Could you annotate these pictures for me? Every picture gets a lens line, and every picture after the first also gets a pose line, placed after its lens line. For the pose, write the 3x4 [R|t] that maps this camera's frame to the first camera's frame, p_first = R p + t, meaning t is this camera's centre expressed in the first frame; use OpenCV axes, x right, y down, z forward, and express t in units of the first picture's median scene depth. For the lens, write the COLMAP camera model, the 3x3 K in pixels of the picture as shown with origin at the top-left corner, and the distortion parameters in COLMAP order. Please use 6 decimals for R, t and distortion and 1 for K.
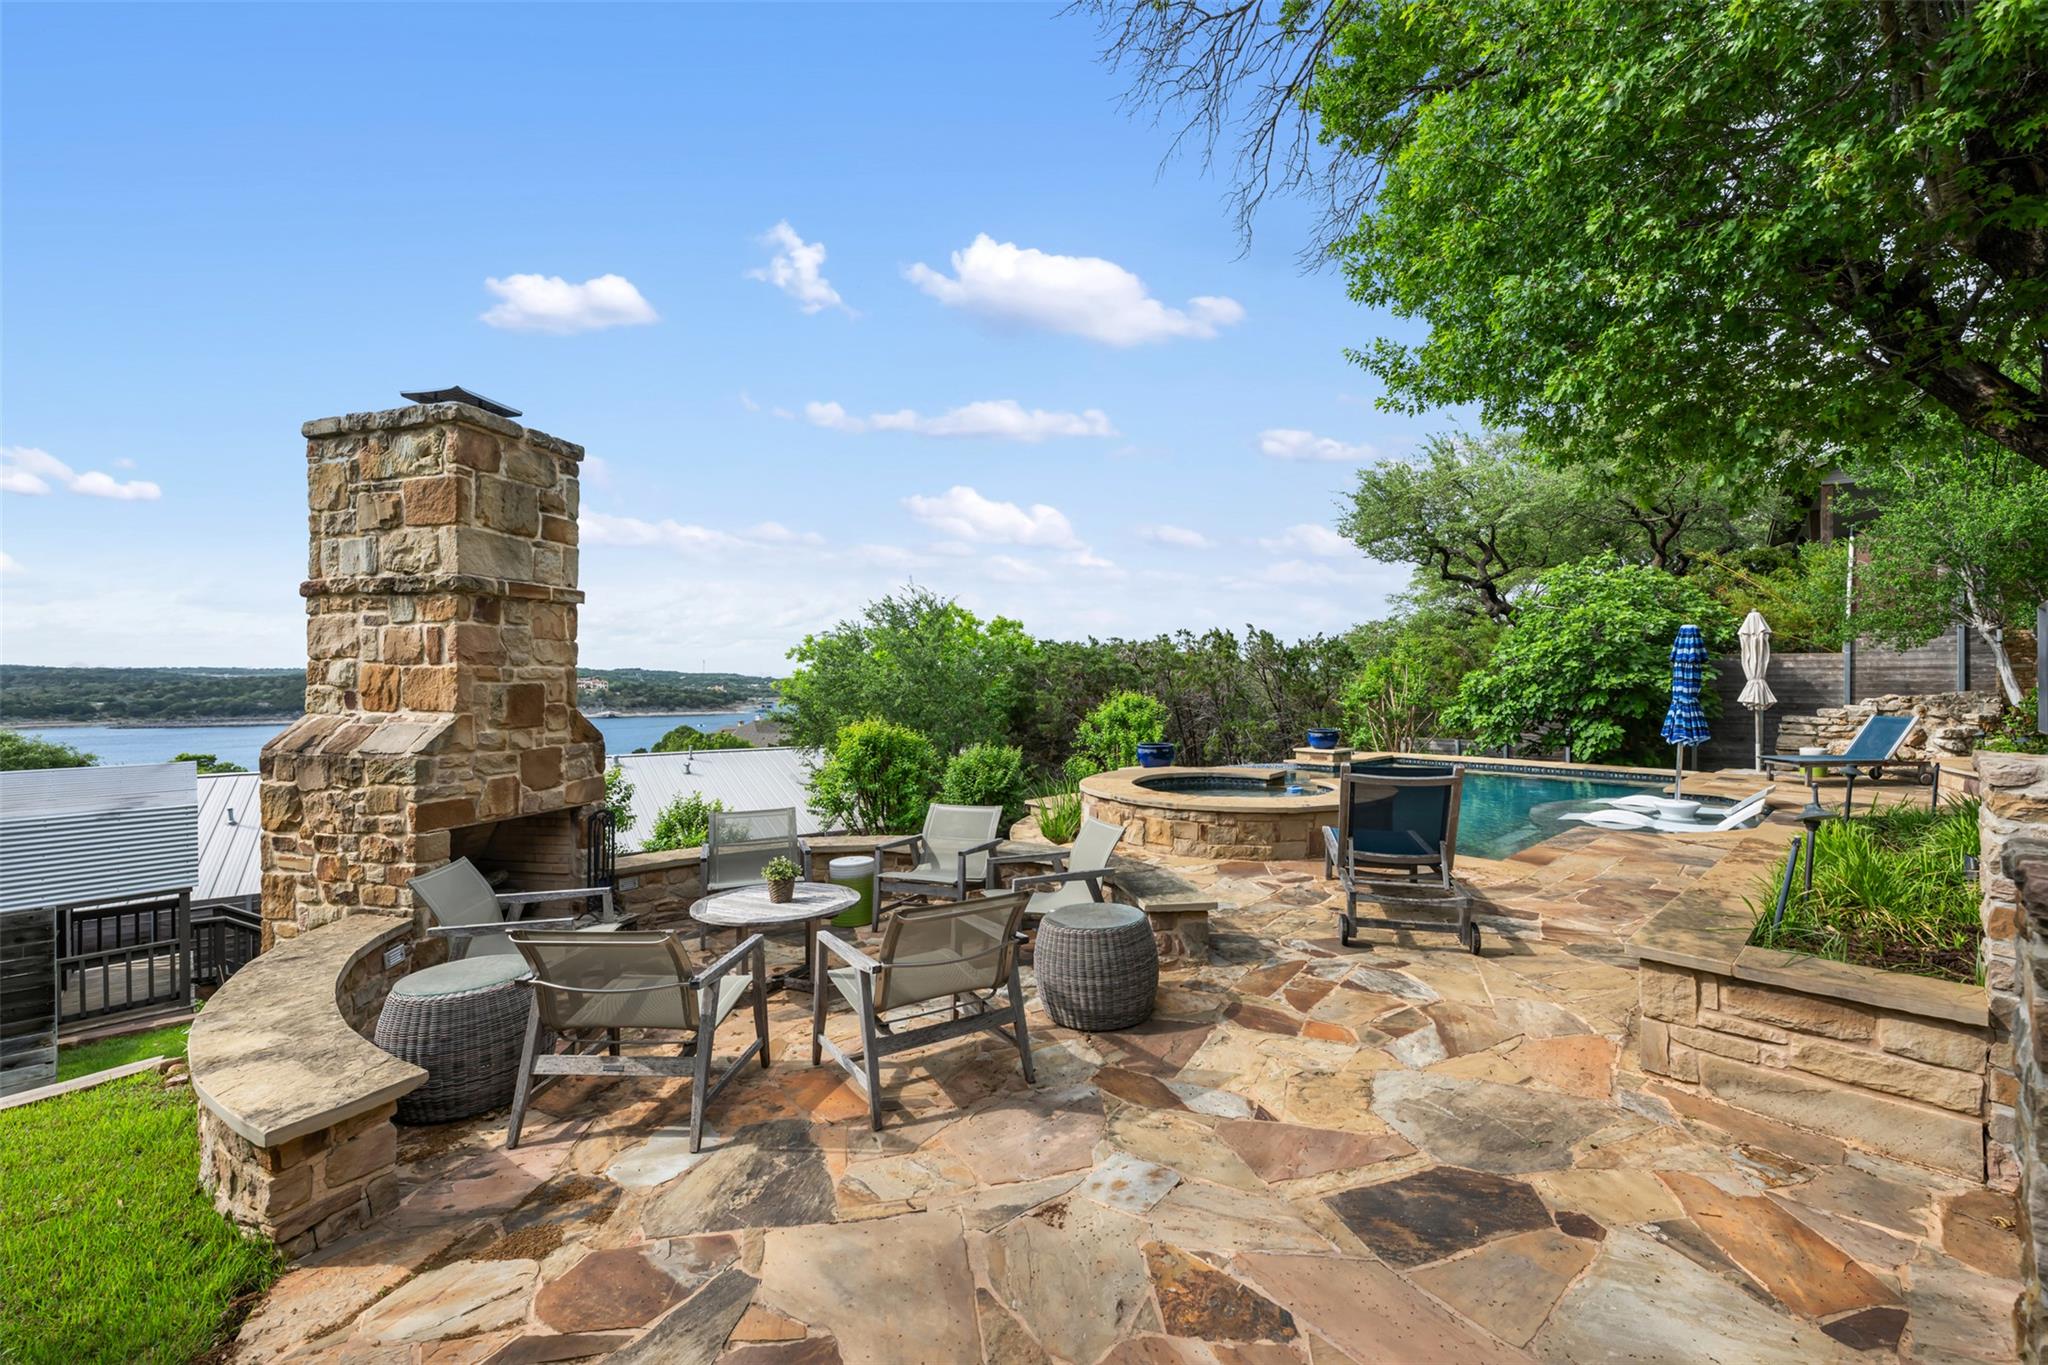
lens RADIAL K [[809.4, 0, 1029.3], [0, 809.4, 686.1], [0, 0, 1]] dist [-0.002278, -0.000247]
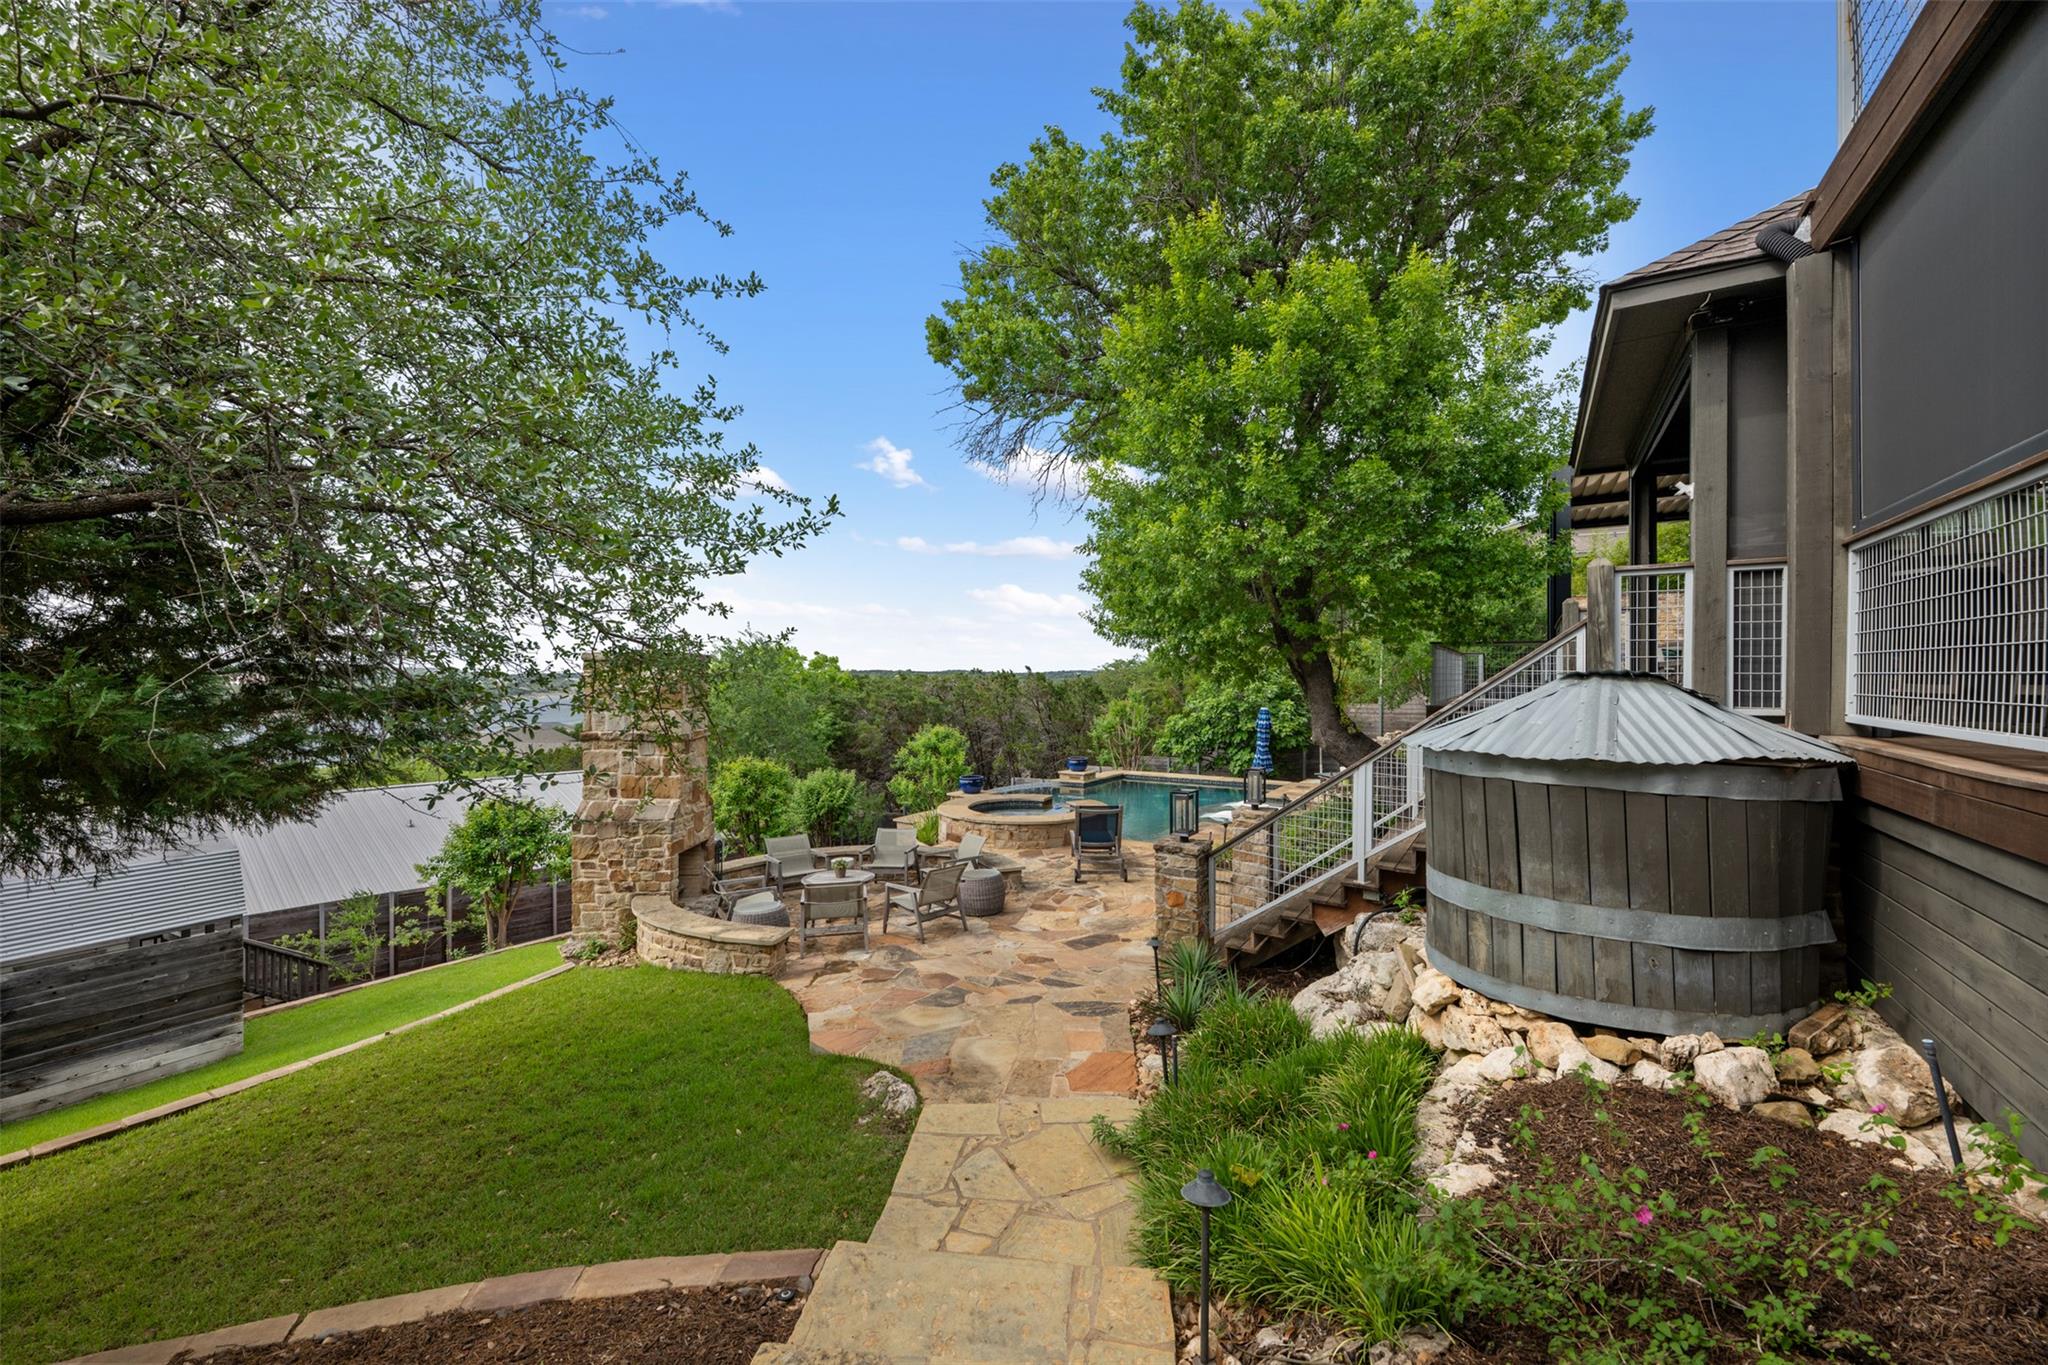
lens RADIAL K [[809.4, 0, 1022.8], [0, 809.4, 677.8], [0, 0, 1]] dist [-0.002278, -0.000247]
pose [[0.964251, 0.003057, 0.264974, -0.482350], [-0.001325, 0.999977, -0.006715, -0.324217], [-0.264989, 0.006124, 0.964232, -1.543194]]
